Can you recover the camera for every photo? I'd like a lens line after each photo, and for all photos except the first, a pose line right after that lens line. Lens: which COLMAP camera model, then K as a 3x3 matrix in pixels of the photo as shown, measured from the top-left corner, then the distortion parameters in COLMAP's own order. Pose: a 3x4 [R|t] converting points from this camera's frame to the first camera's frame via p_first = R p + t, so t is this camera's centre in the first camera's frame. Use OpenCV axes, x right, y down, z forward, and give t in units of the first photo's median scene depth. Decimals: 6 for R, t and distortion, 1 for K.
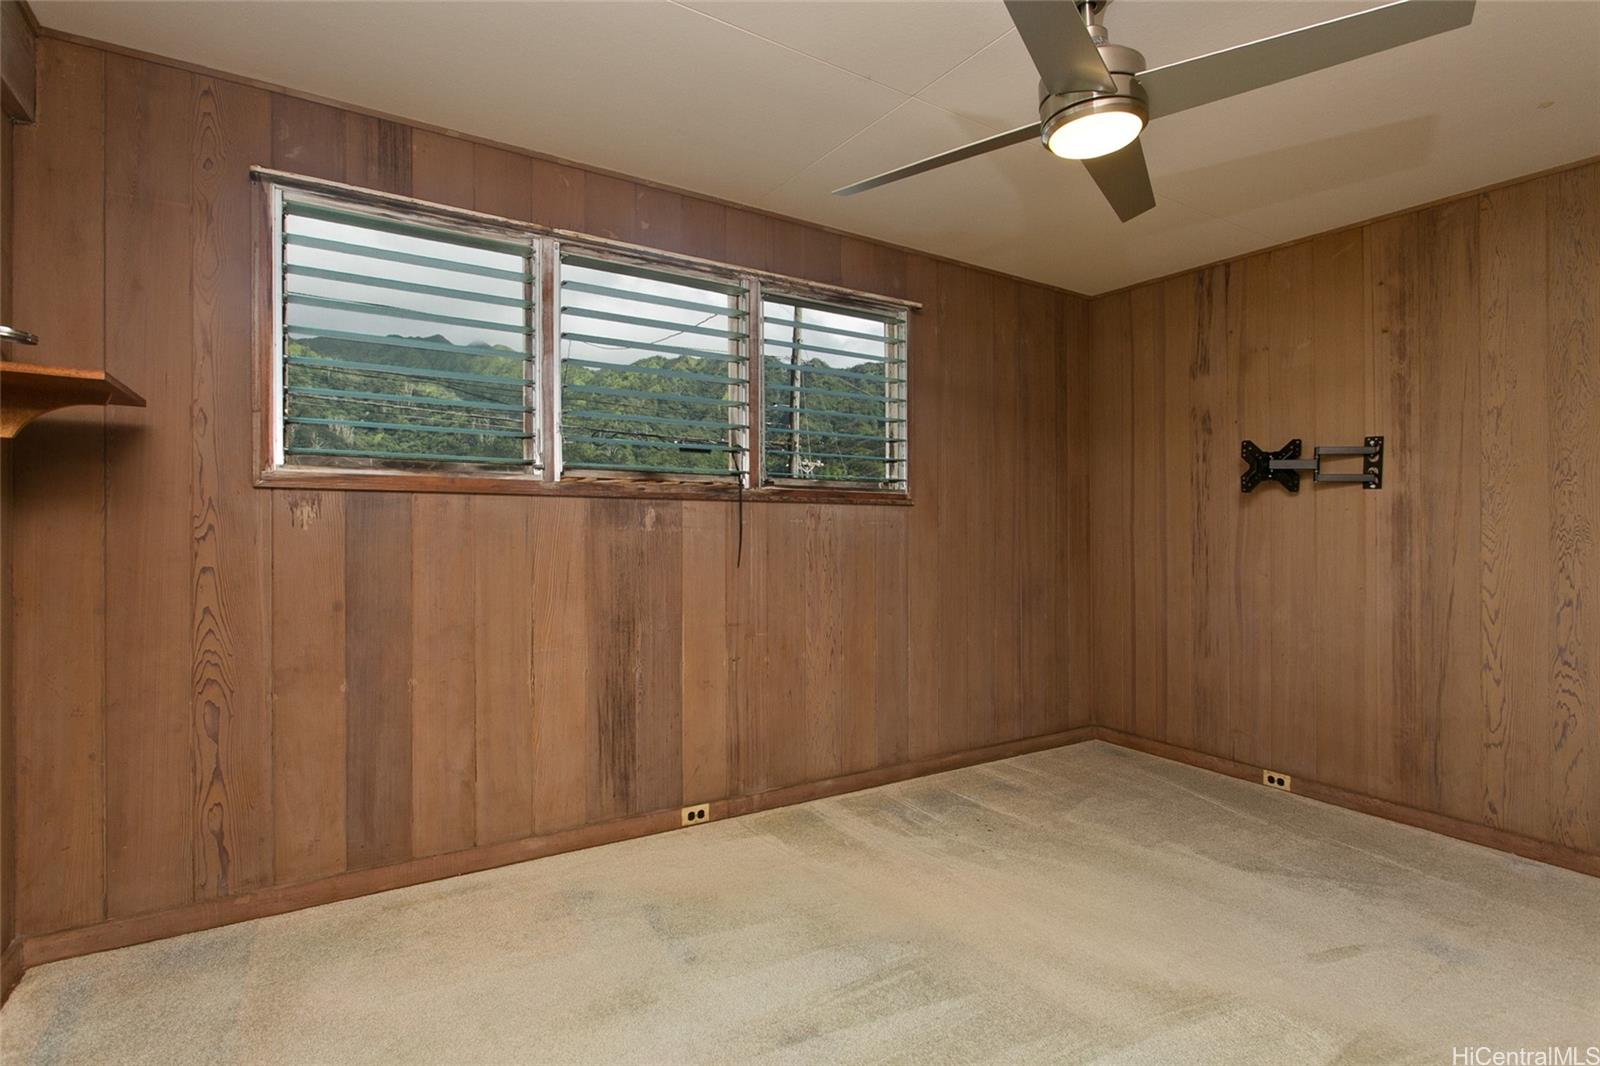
lens RADIAL K [[780.7, 0, 796.2], [0, 780.7, 526.2], [0, 0, 1]] dist [-0.015214, 0.002861]
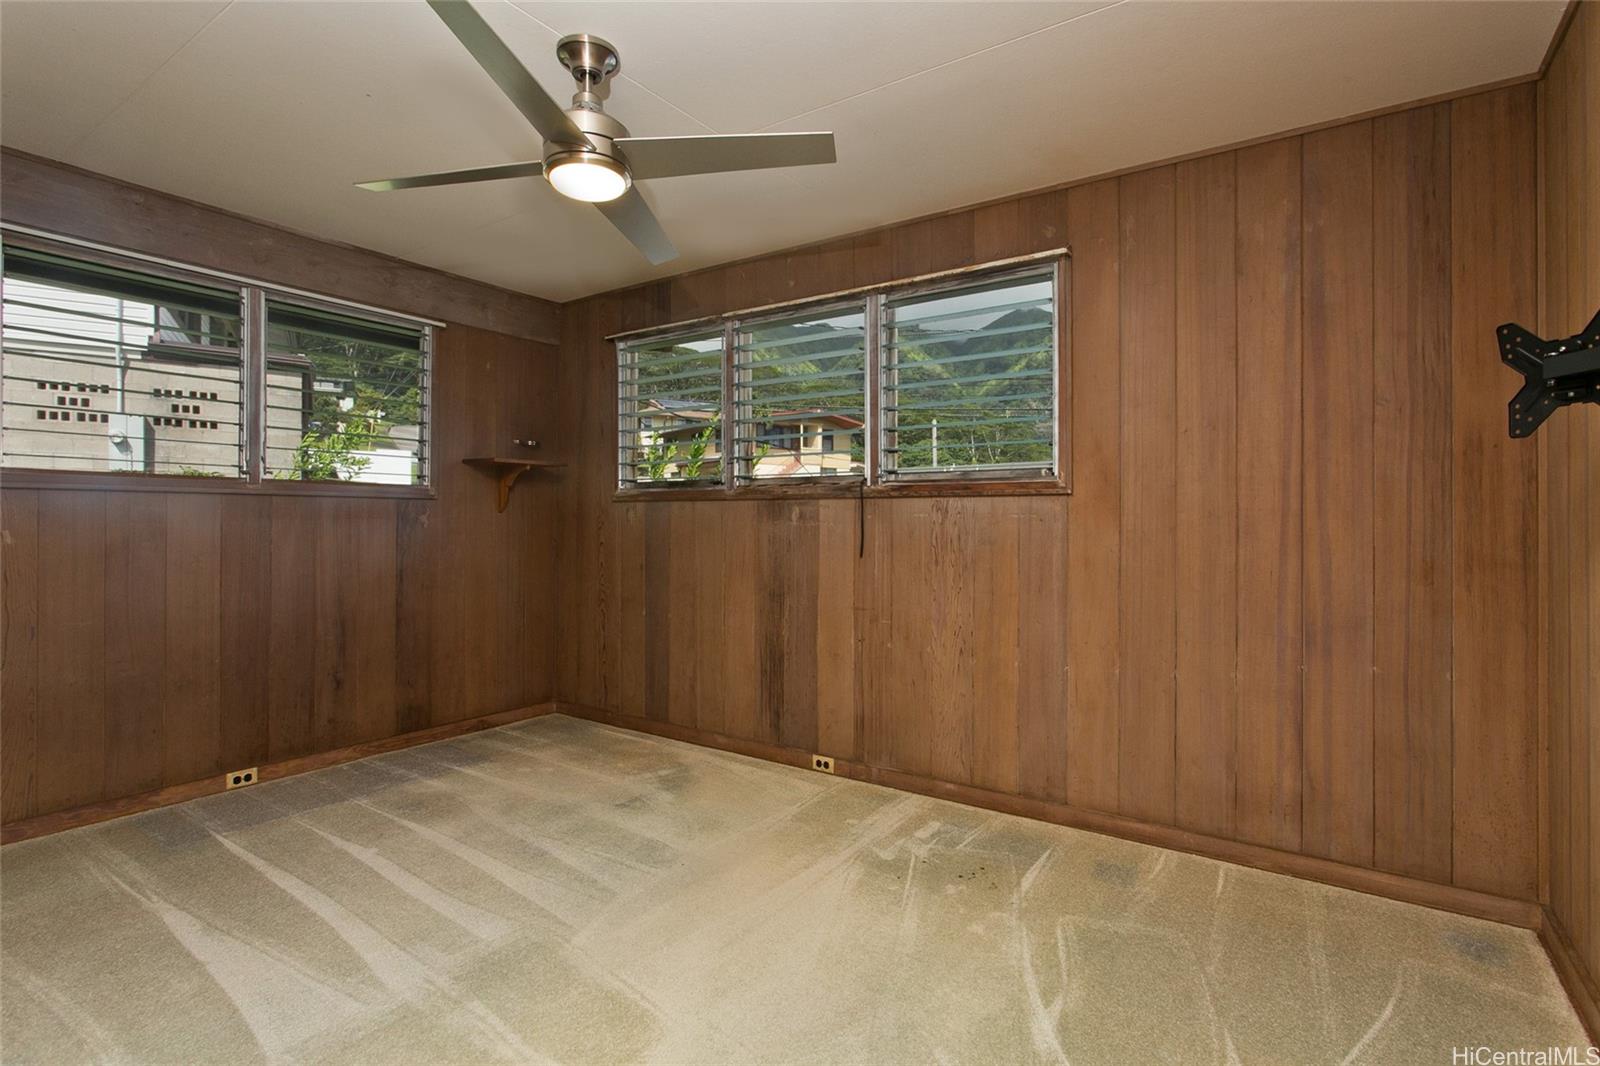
lens RADIAL K [[780.7, 0, 799.2], [0, 780.7, 530.4], [0, 0, 1]] dist [-0.015214, 0.002861]
pose [[0.395454, 0.001217, -0.918485, 0.916547], [-0.003654, 0.999993, -0.000248, 0.014626], [0.918479, 0.003454, 0.395455, 0.479961]]
